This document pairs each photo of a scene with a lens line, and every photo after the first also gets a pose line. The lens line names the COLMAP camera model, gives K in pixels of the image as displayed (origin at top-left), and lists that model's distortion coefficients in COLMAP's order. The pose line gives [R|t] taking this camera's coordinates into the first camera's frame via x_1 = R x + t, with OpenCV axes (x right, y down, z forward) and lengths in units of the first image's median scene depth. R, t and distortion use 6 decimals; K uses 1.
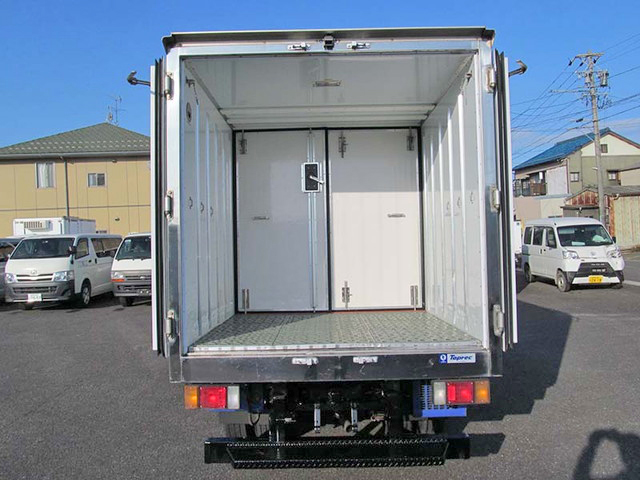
lens RADIAL K [[527.8, 0, 320.0], [0, 527.8, 240.0], [0, 0, 1]] dist [-0.040432, -0.000763]
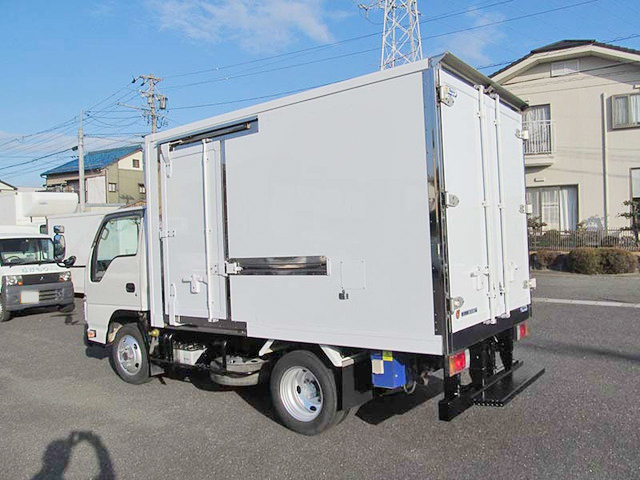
lens RADIAL K [[527.8, 0, 320.0], [0, 527.8, 240.0], [0, 0, 1]] dist [-0.040432, -0.000763]
pose [[0.606208, 0.008225, 0.795263, -1.433853], [0.005714, 0.999876, -0.014697, 0.036219], [-0.795285, 0.013454, 0.606086, 0.545394]]
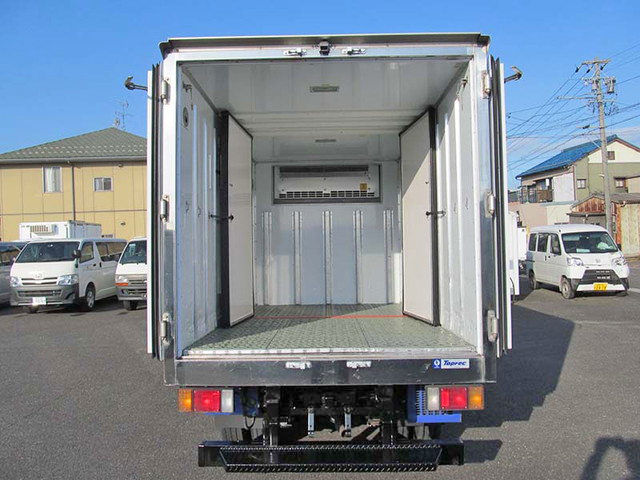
lens RADIAL K [[527.8, 0, 320.0], [0, 527.8, 240.0], [0, 0, 1]] dist [-0.040432, -0.000763]
pose [[0.999913, 0.005846, -0.011831, 0.020522], [-0.005973, 0.999924, -0.010750, 0.002233], [0.011768, 0.010820, 0.999872, -0.002715]]
